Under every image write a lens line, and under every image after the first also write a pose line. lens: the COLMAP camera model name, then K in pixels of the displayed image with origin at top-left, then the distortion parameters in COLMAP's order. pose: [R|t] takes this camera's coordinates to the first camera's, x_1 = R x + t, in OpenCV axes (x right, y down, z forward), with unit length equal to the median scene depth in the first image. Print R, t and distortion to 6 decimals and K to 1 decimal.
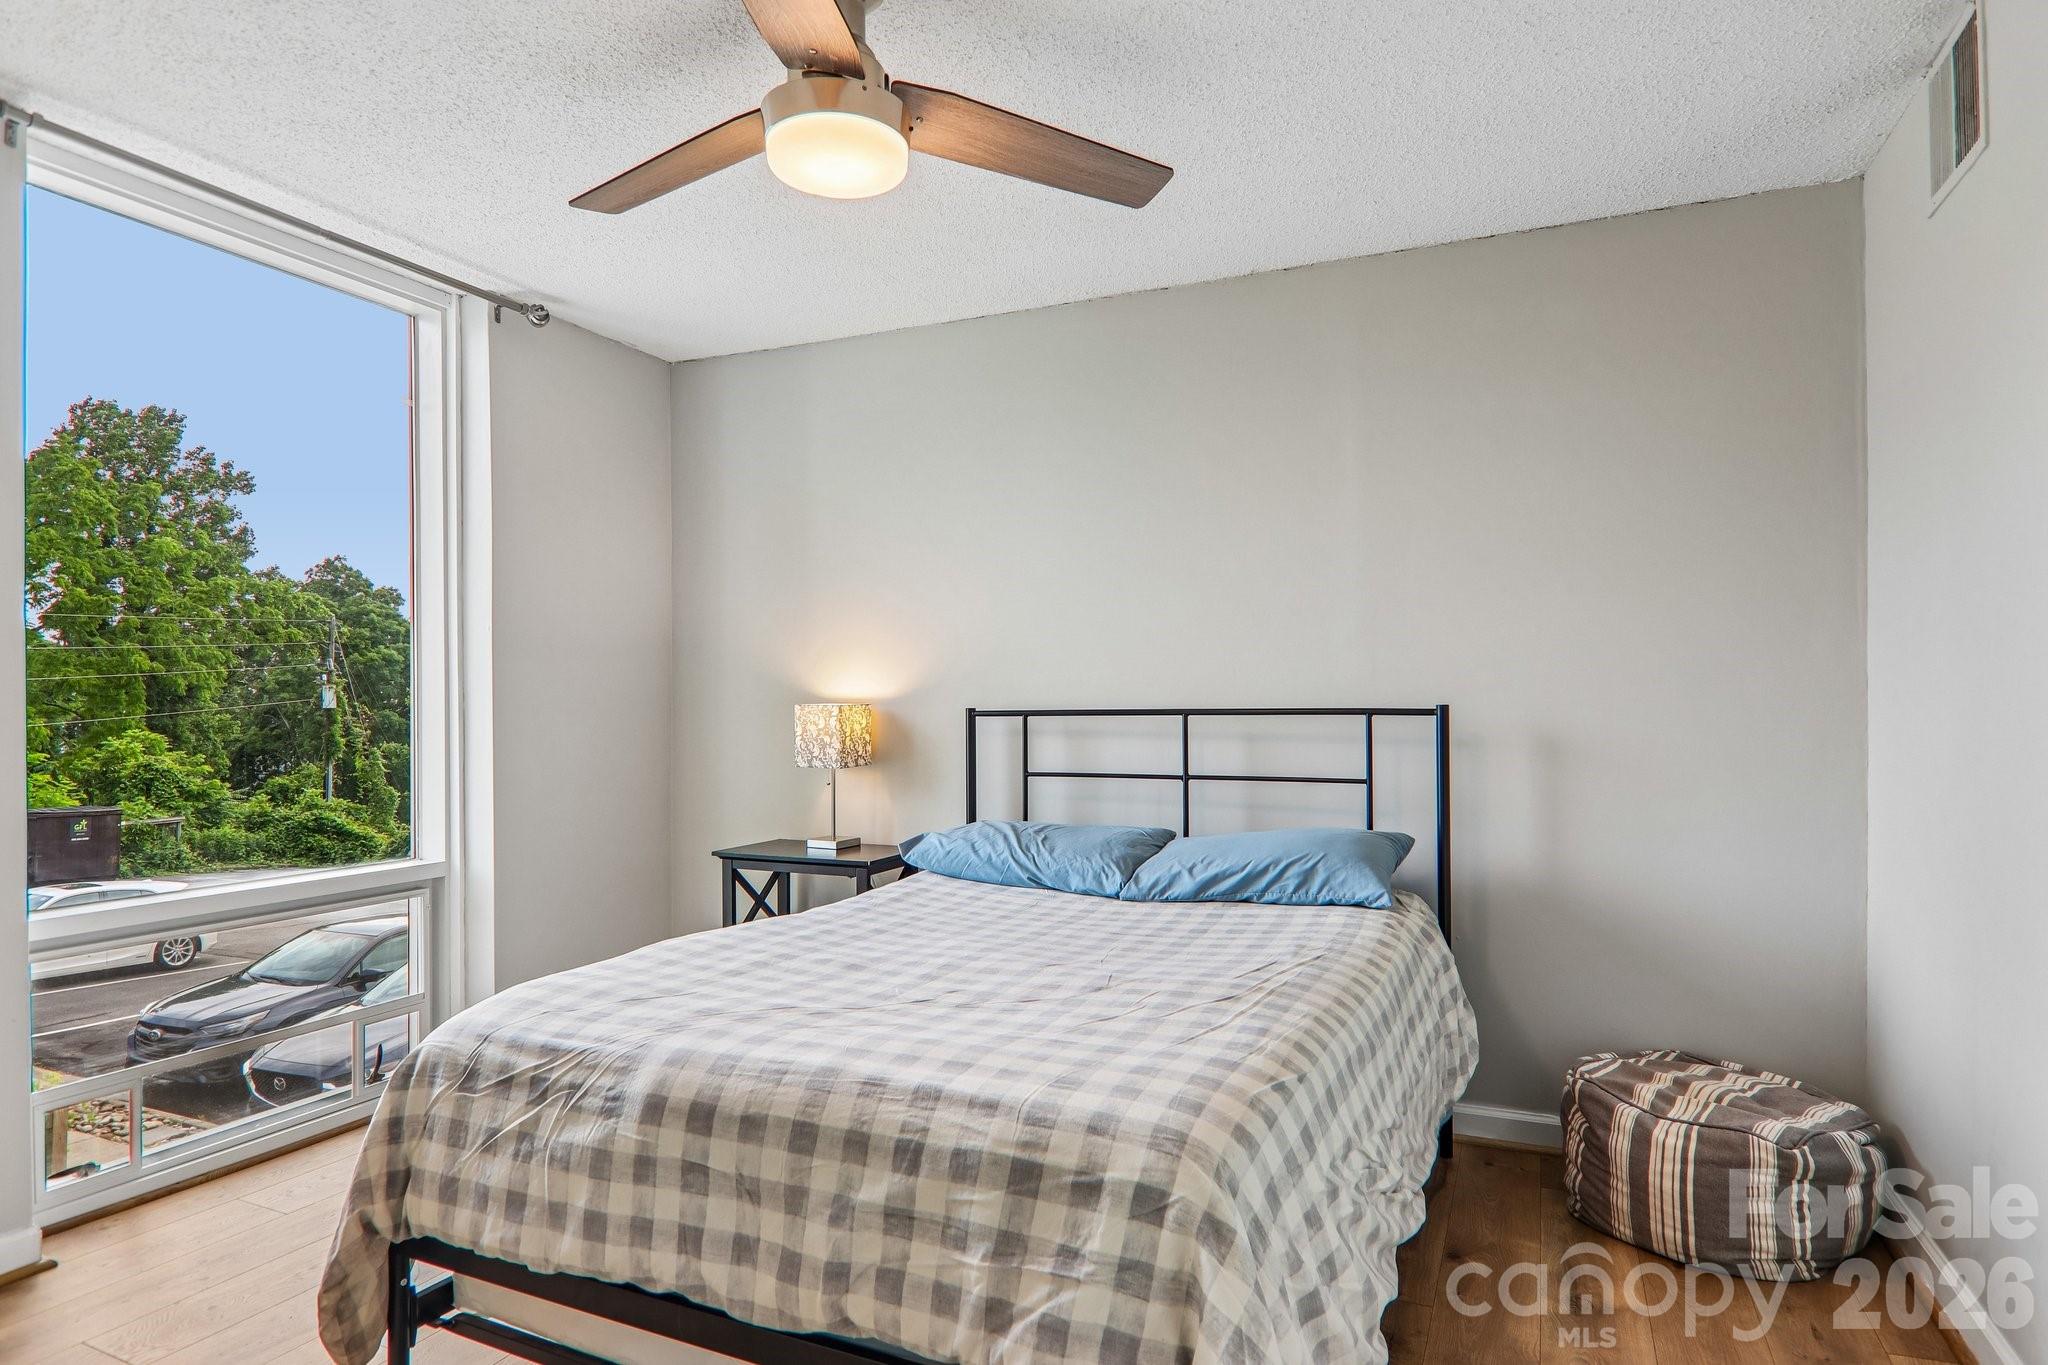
lens RADIAL K [[1148.0, 0, 1022.9], [0, 1148.0, 721.5], [0, 0, 1]] dist [0.003684, -0.019251]
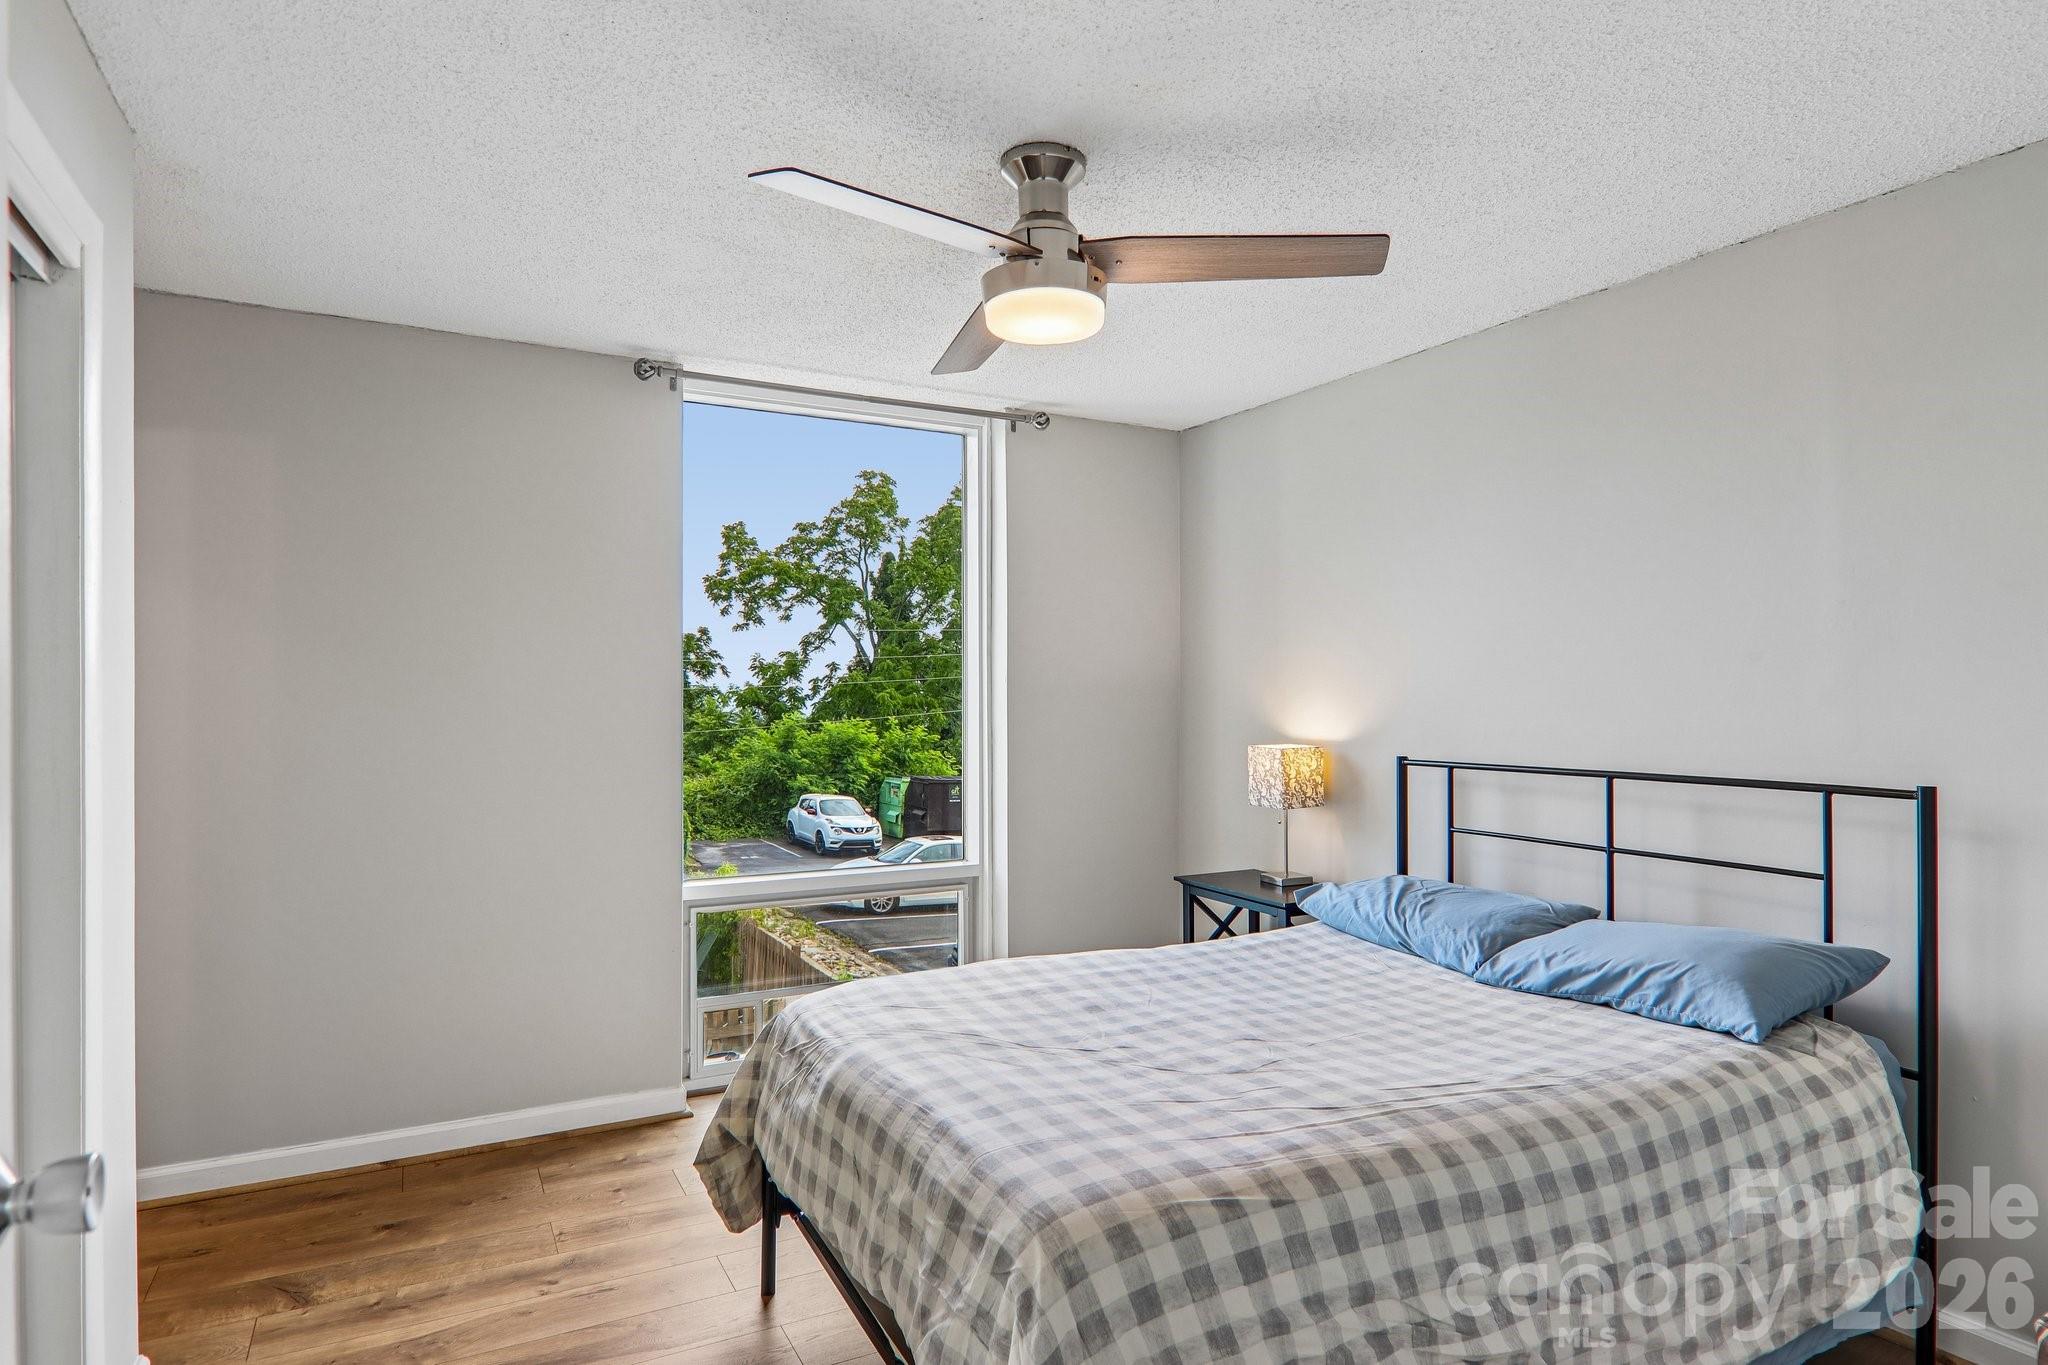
lens RADIAL K [[1147.0, 0, 1021.8], [0, 1147.0, 697.2], [0, 0, 1]] dist [0.005663, -0.020869]
pose [[0.791017, 0.005580, -0.611768, 0.377399], [-0.011989, 0.999908, -0.006382, -0.066562], [0.611676, 0.012383, 0.791011, 0.040911]]
